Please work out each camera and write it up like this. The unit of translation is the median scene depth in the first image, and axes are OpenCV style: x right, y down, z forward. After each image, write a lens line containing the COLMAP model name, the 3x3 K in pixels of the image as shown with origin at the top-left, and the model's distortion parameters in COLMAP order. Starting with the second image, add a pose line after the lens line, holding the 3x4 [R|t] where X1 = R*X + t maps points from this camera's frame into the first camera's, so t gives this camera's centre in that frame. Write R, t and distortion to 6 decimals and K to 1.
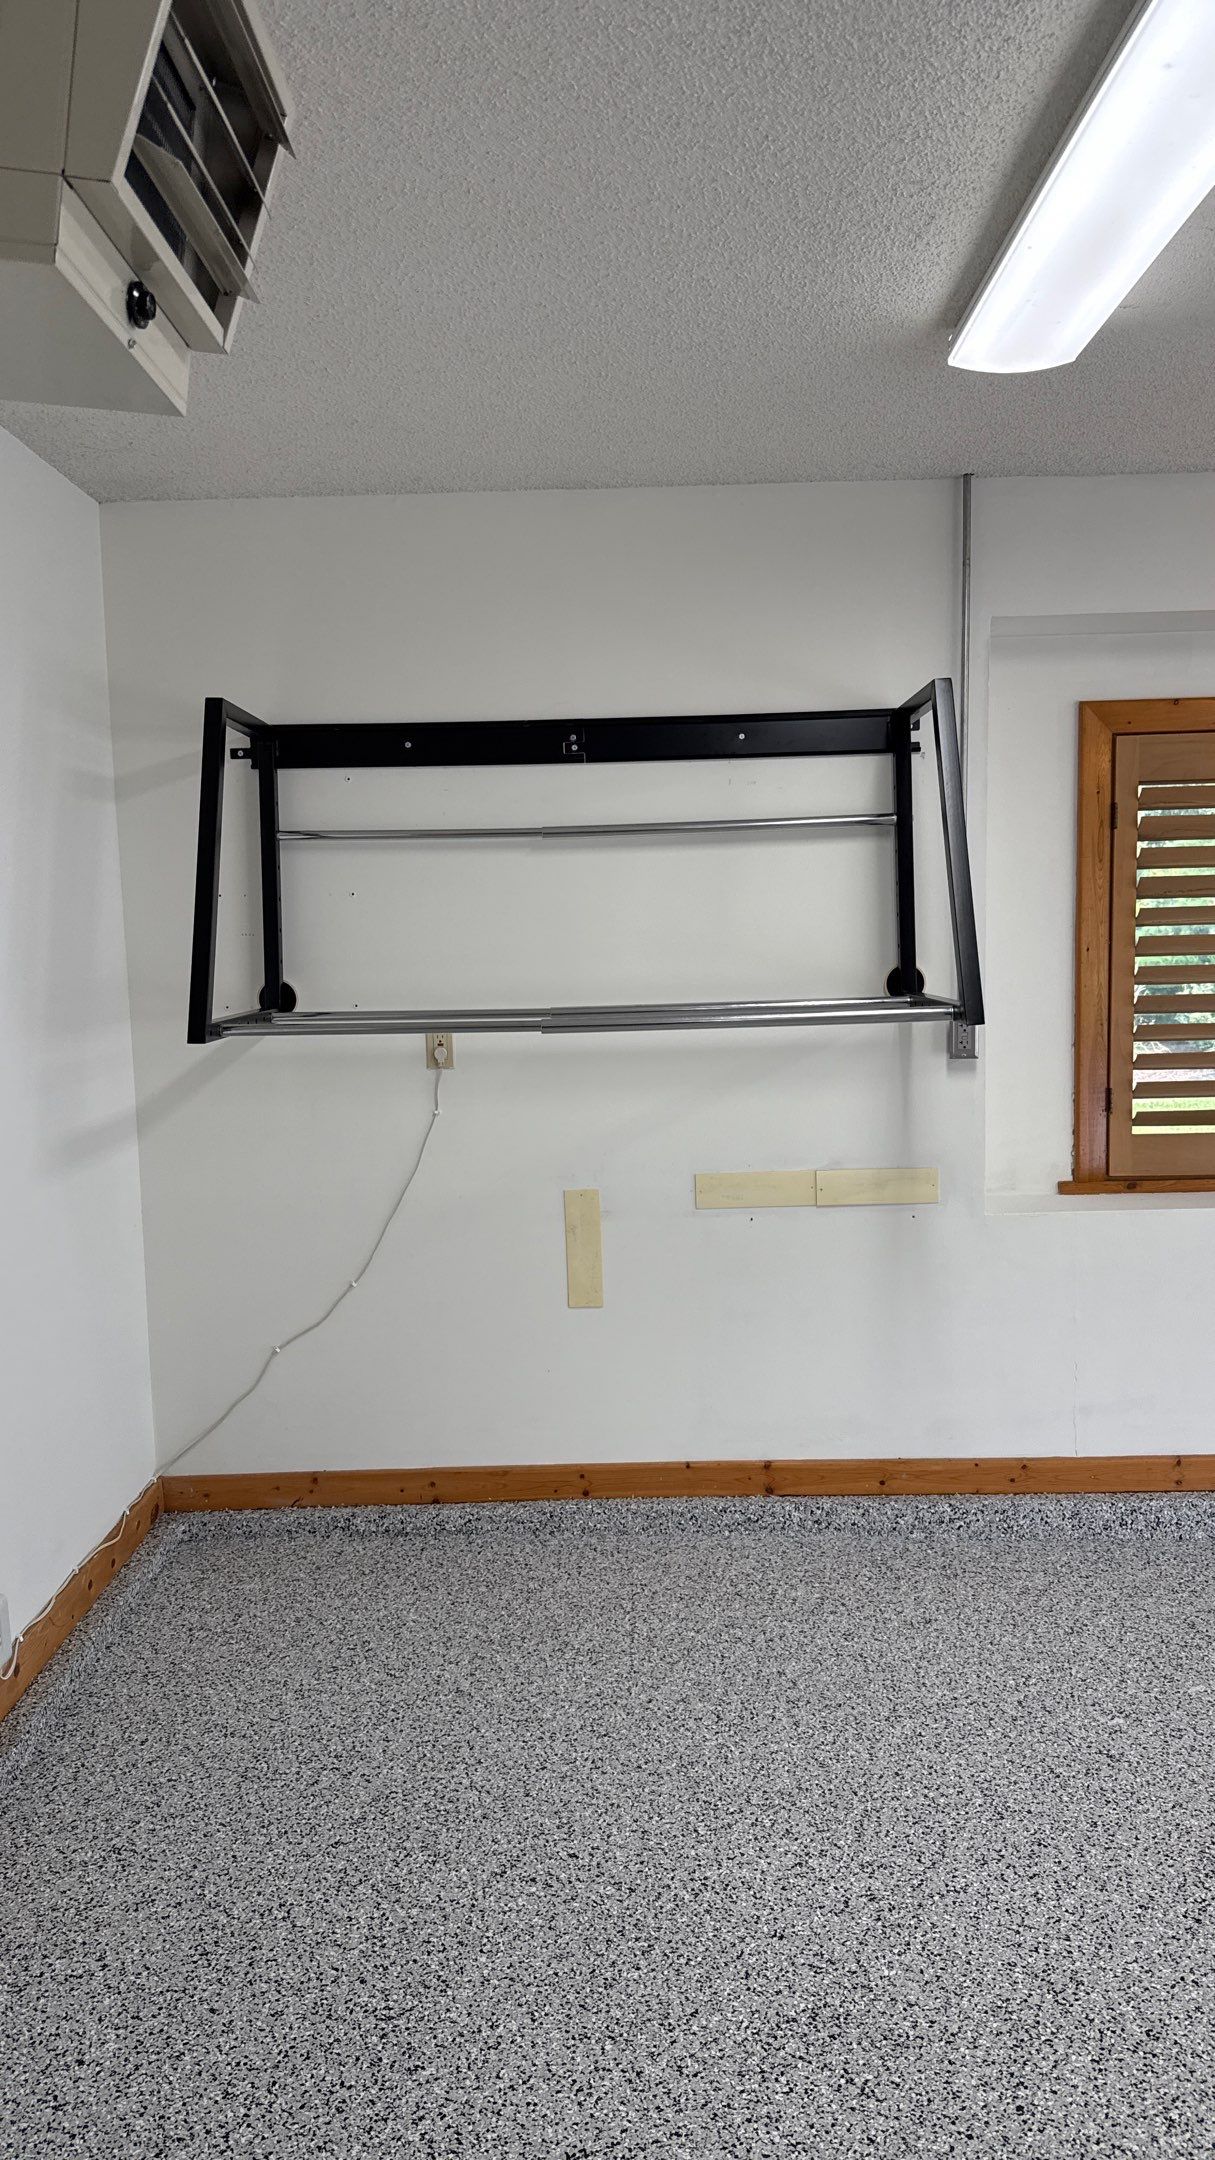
lens RADIAL K [[1513.6, 0, 607.5], [0, 1513.6, 1080.0], [0, 0, 1]] dist [0.184012, -0.356371]
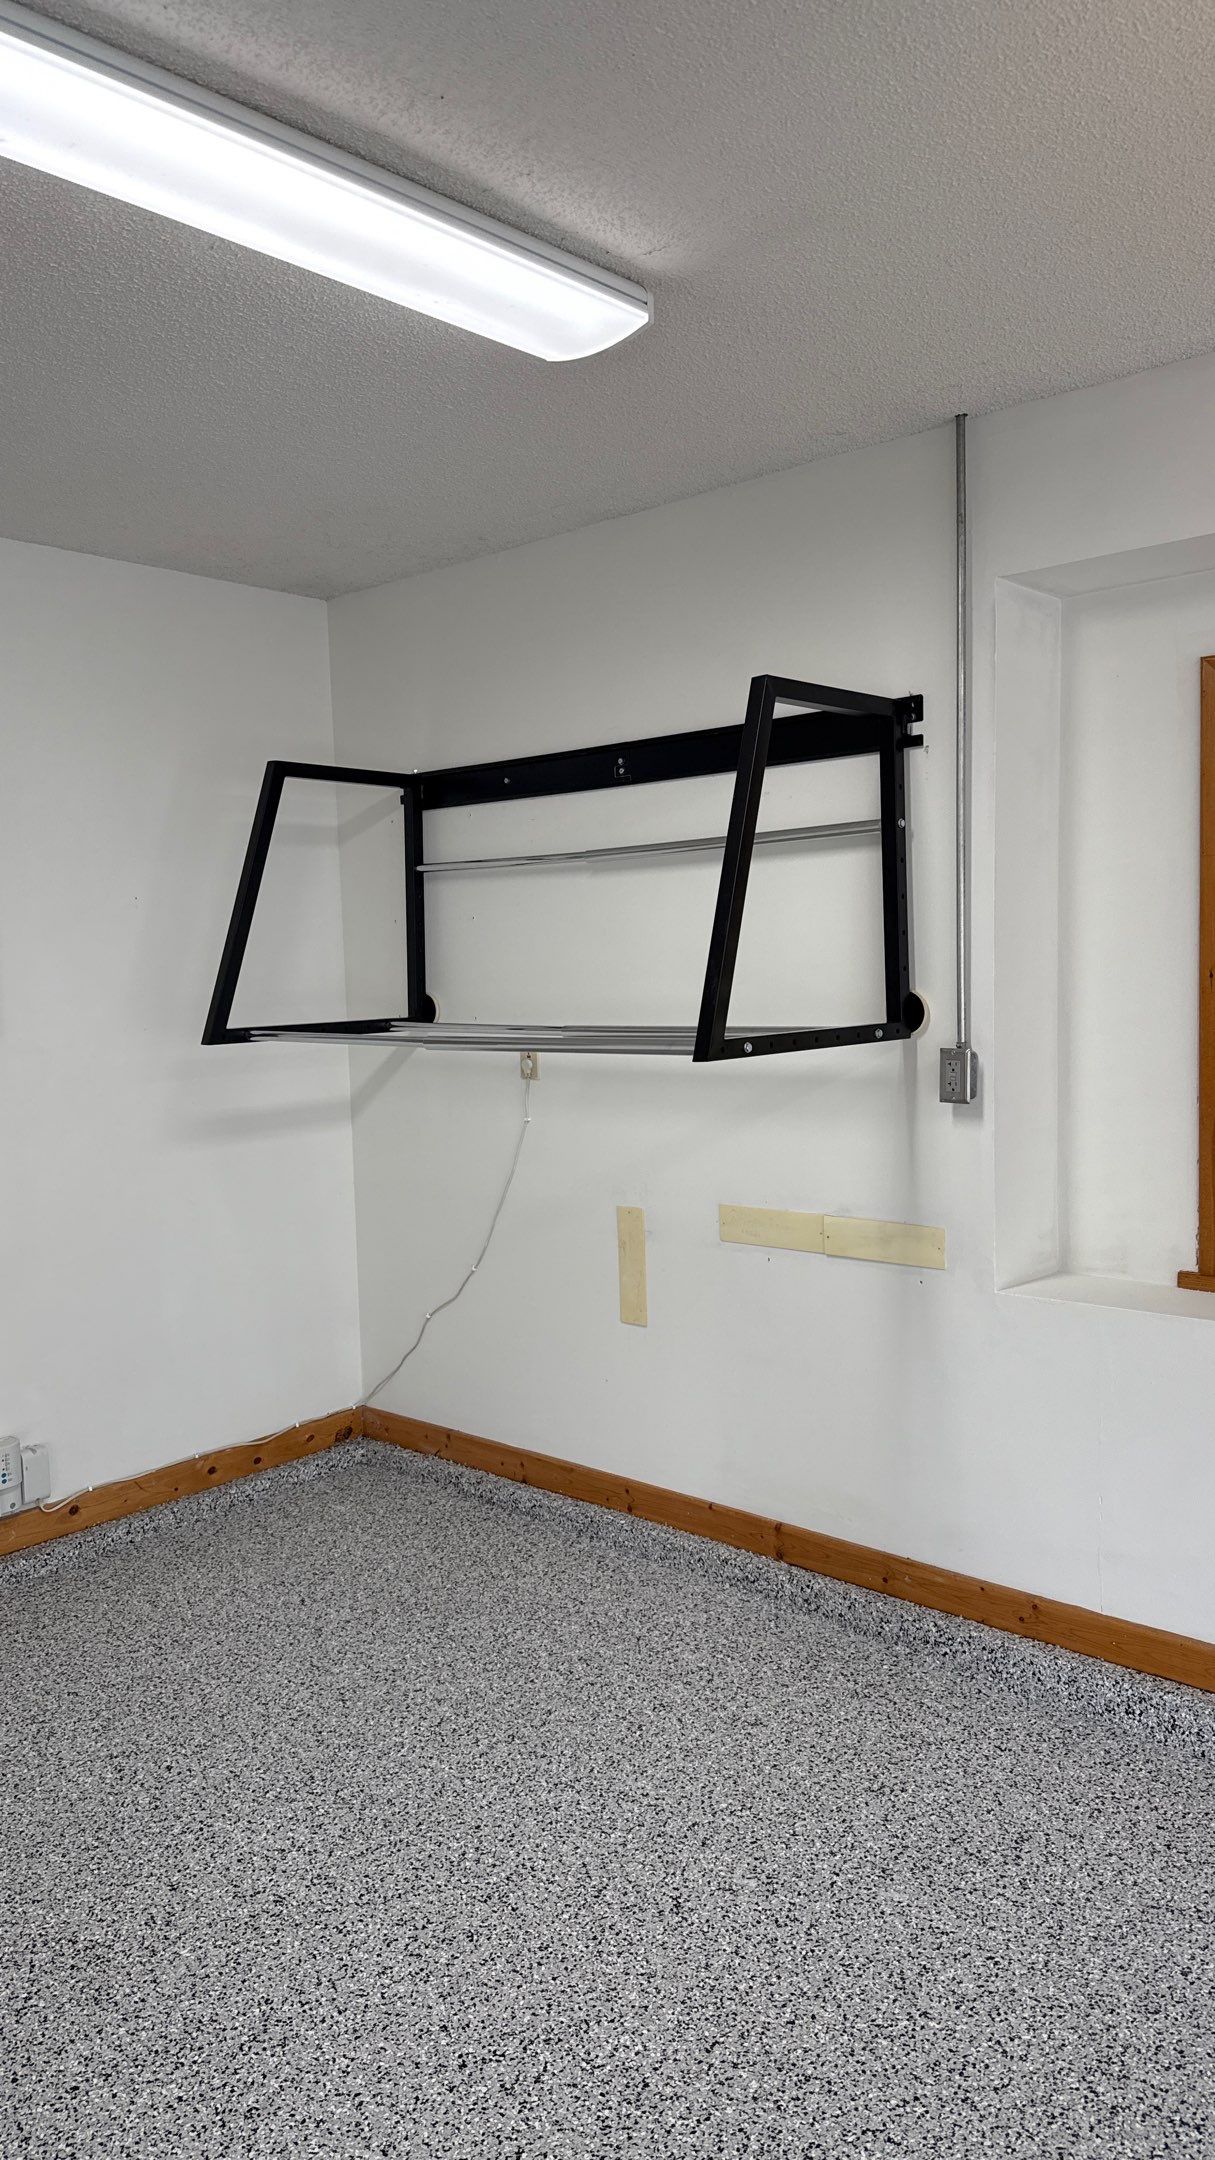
lens RADIAL K [[1513.6, 0, 607.5], [0, 1513.6, 1080.0], [0, 0, 1]] dist [0.184012, -0.356371]
pose [[0.748512, 0.058473, -0.660539, 0.633934], [-0.057228, 0.998084, 0.023503, -0.035099], [0.660648, 0.020209, 0.750424, 0.231133]]
